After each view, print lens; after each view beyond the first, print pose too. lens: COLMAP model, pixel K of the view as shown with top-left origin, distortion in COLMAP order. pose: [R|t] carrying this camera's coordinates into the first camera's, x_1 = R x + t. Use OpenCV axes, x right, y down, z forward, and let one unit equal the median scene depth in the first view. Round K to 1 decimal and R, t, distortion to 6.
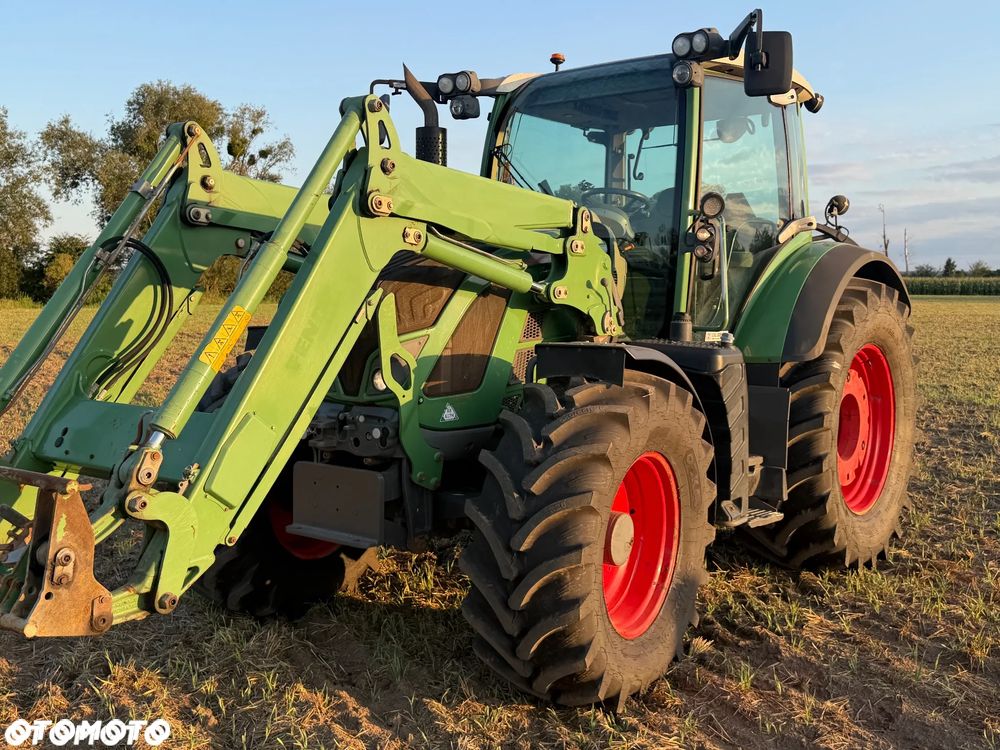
lens RADIAL K [[1050.7, 0, 500.3], [0, 1050.7, 373.0], [0, 0, 1]] dist [0.045950, 0.000000]
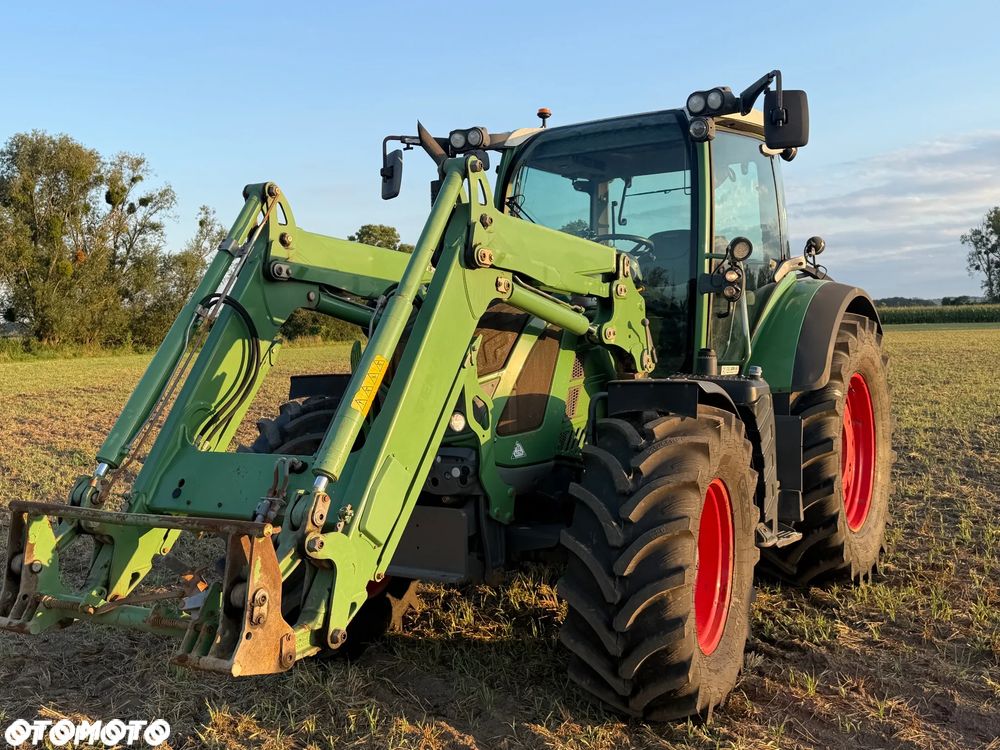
lens RADIAL K [[1050.7, 0, 494.2], [0, 1050.7, 375.7], [0, 0, 1]] dist [0.045950, 0.000000]
pose [[0.993981, -0.034358, 0.104026, -0.179880], [0.038183, 0.998657, -0.035011, -0.001019], [-0.102684, 0.038773, 0.993958, -0.049924]]
